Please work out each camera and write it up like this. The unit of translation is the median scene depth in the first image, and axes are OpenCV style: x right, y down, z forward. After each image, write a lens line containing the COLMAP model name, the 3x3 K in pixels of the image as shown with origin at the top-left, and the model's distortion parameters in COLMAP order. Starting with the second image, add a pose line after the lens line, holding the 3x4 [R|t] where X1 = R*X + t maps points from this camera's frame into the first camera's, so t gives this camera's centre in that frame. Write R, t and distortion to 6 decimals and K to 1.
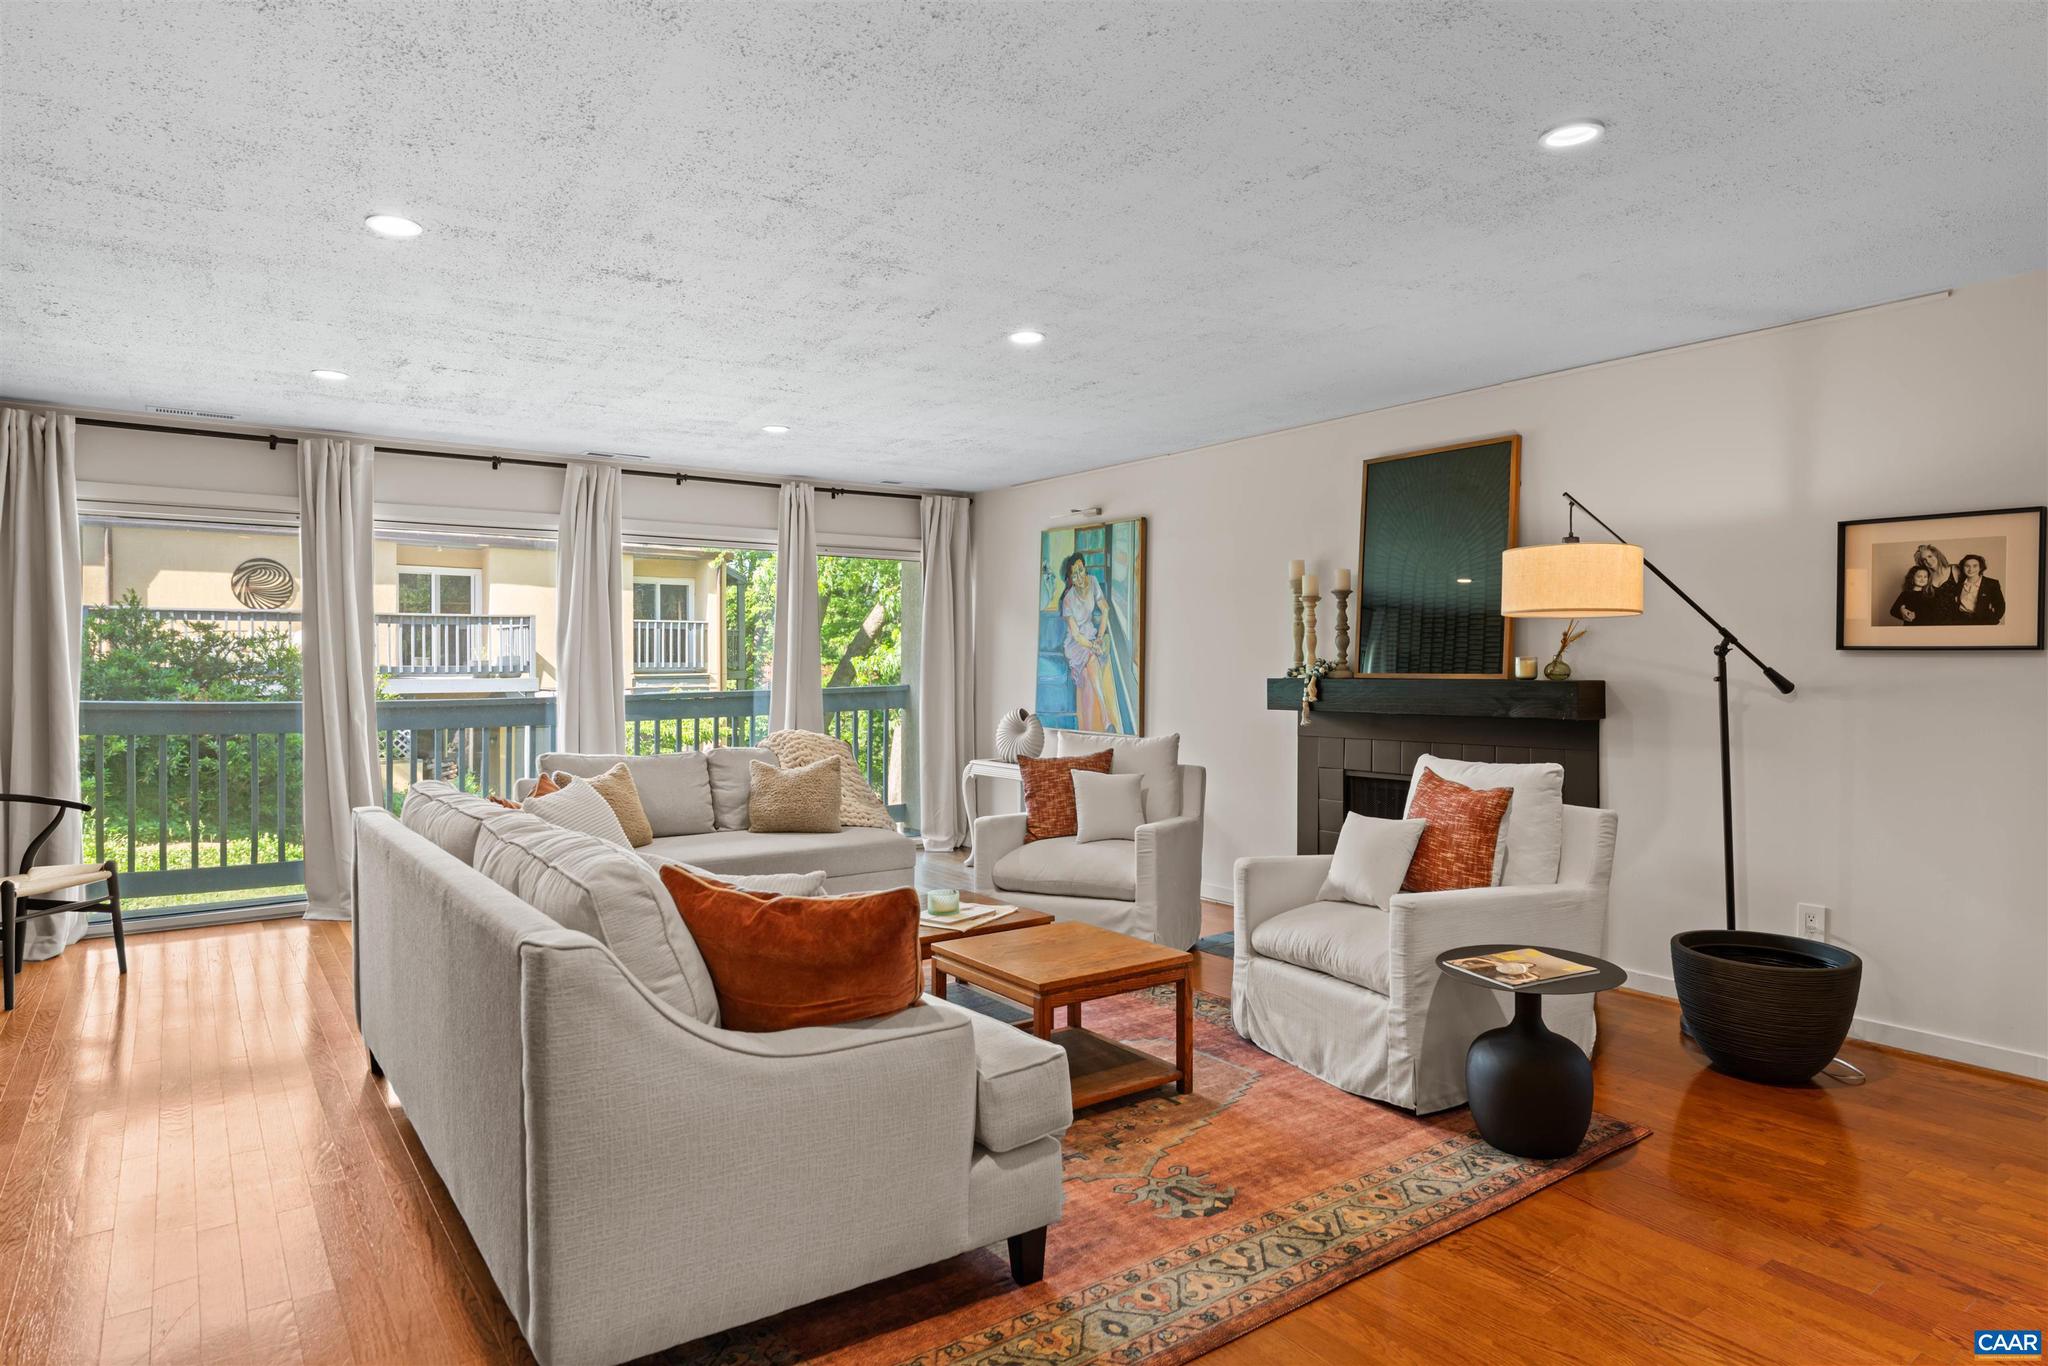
lens RADIAL K [[1164.4, 0, 1019.3], [0, 1164.4, 675.7], [0, 0, 1]] dist [-0.000806, -0.001548]
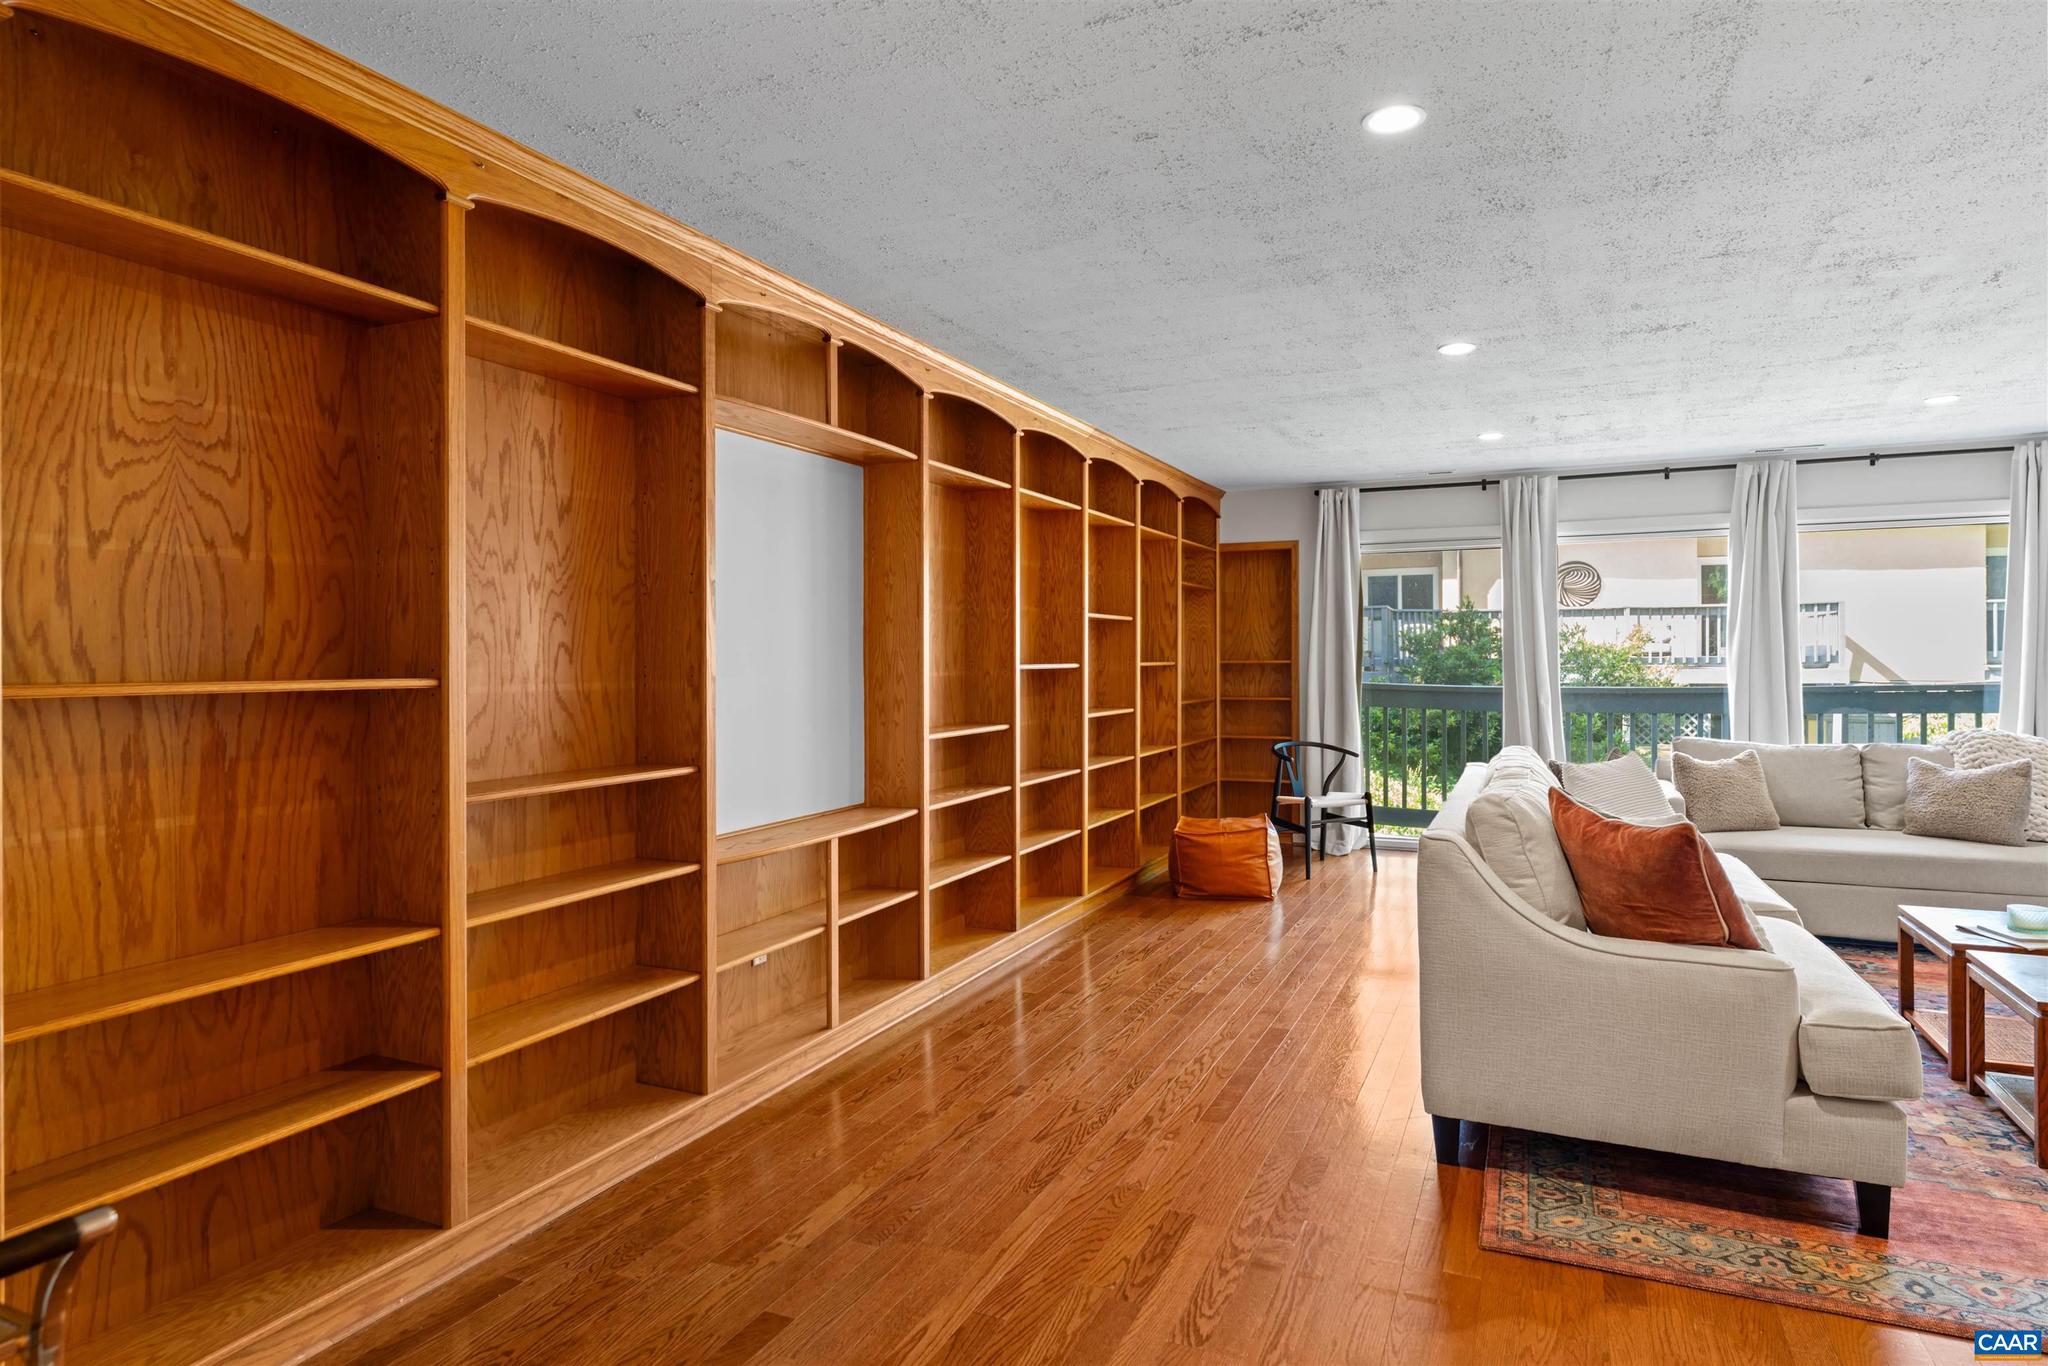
lens RADIAL K [[1168.4, 0, 1021.1], [0, 1168.4, 658.4], [0, 0, 1]] dist [-0.000190, -0.000451]
pose [[0.497166, -0.002564, -0.867652, 0.246270], [-0.003271, 0.999983, -0.004829, -0.000311], [0.867649, 0.005239, 0.497149, -0.095080]]
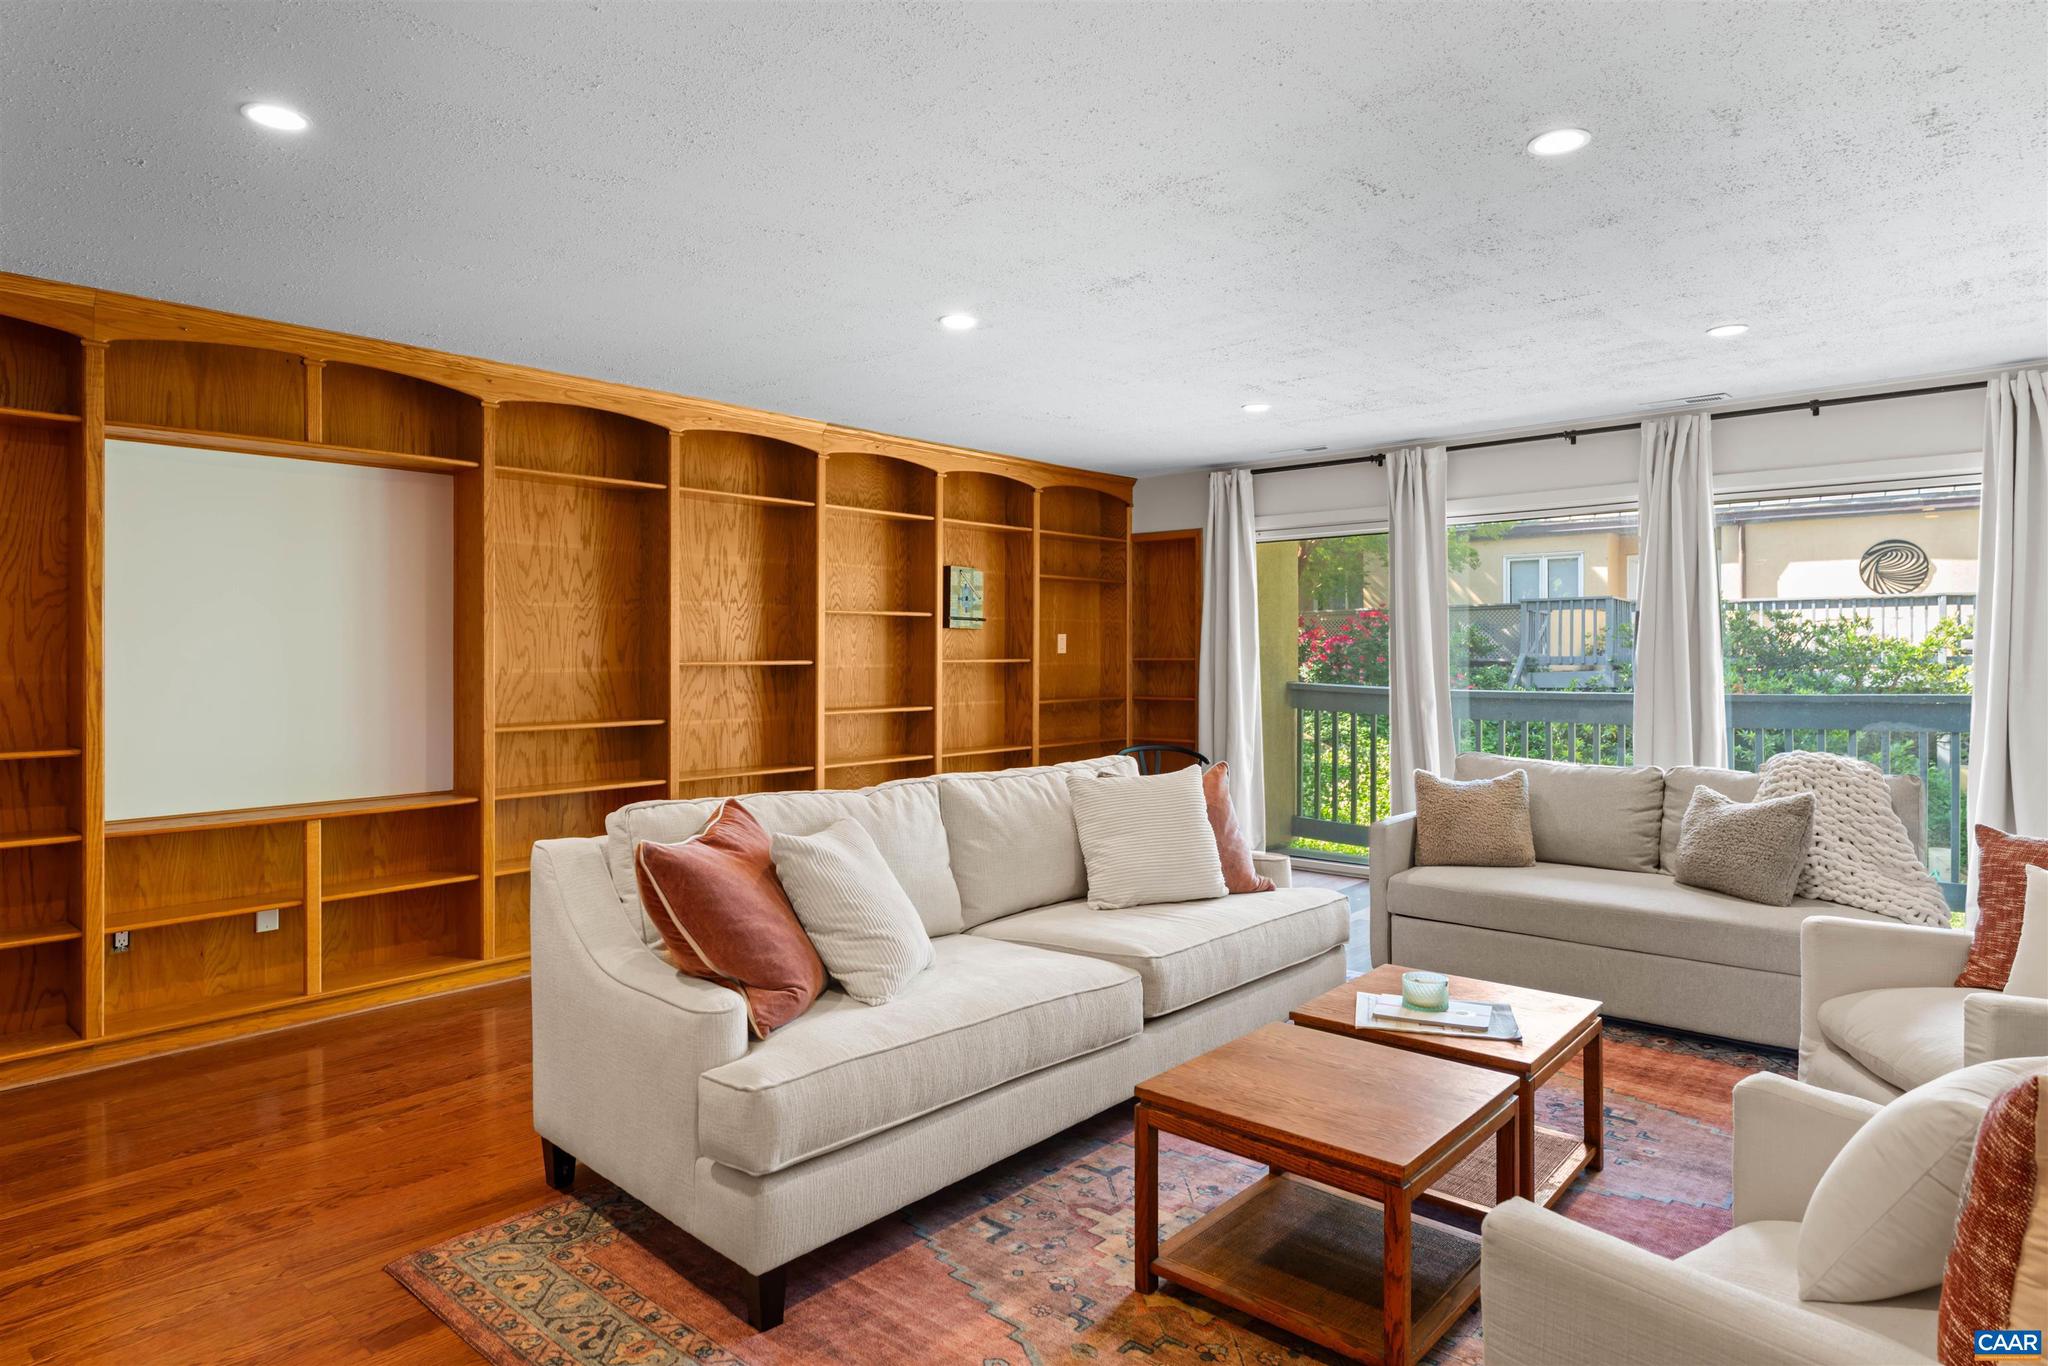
lens RADIAL K [[1168.4, 0, 1021.1], [0, 1168.4, 658.4], [0, 0, 1]] dist [-0.000190, -0.000451]
pose [[0.221493, 0.004152, -0.975153, 0.429544], [-0.008731, 0.999959, 0.002275, -0.007081], [0.975123, 0.008010, 0.221520, 0.443686]]
